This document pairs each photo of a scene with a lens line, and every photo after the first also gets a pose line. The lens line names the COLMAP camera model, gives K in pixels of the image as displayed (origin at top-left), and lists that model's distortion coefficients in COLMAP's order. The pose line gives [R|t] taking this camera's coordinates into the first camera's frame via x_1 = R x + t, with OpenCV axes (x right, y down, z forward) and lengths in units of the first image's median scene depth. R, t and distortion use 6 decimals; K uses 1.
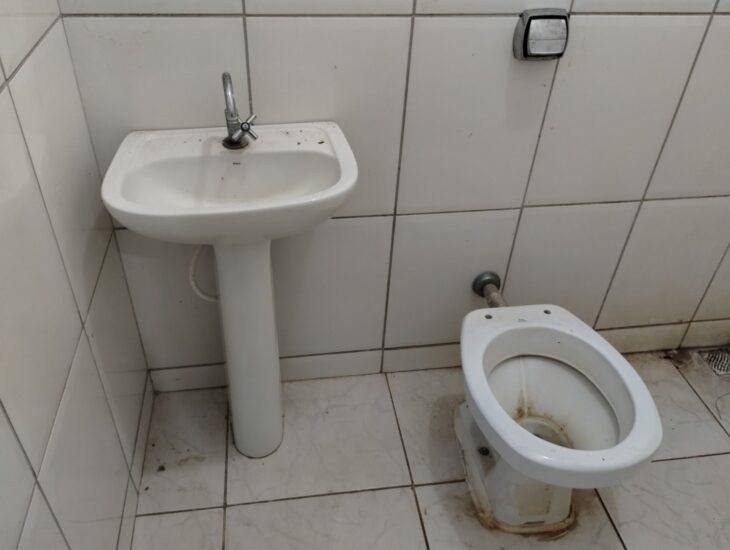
lens RADIAL K [[616.5, 0, 365.0], [0, 616.5, 275.0], [0, 0, 1]] dist [0.034902, -0.001687]
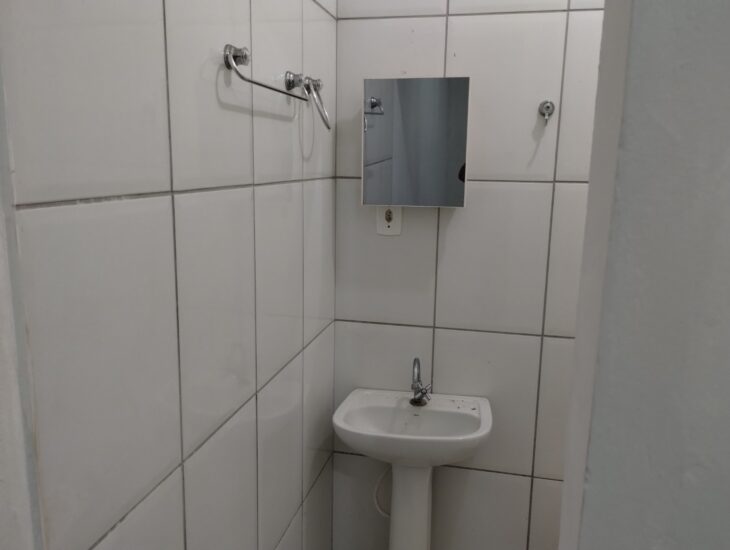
lens RADIAL K [[616.5, 0, 365.0], [0, 616.5, 275.0], [0, 0, 1]] dist [0.034902, -0.001687]
pose [[0.932286, 0.045666, -0.358828, 0.206970], [-0.205226, 0.883660, -0.420747, 0.182324], [0.297868, 0.465897, 0.833195, -0.474162]]
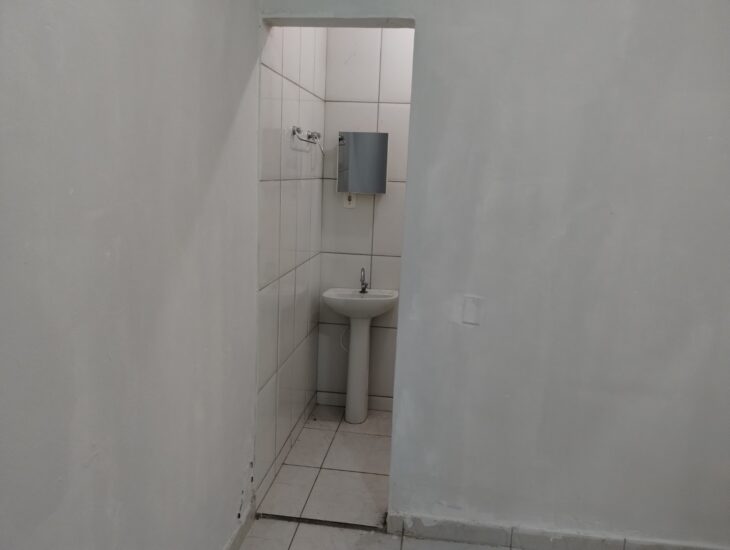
lens RADIAL K [[616.5, 0, 365.0], [0, 616.5, 275.0], [0, 0, 1]] dist [0.034902, -0.001687]
pose [[0.960604, 0.047538, -0.273824, 0.635987], [-0.172330, 0.874868, -0.452669, 1.101879], [0.218041, 0.482023, 0.848594, -1.647804]]
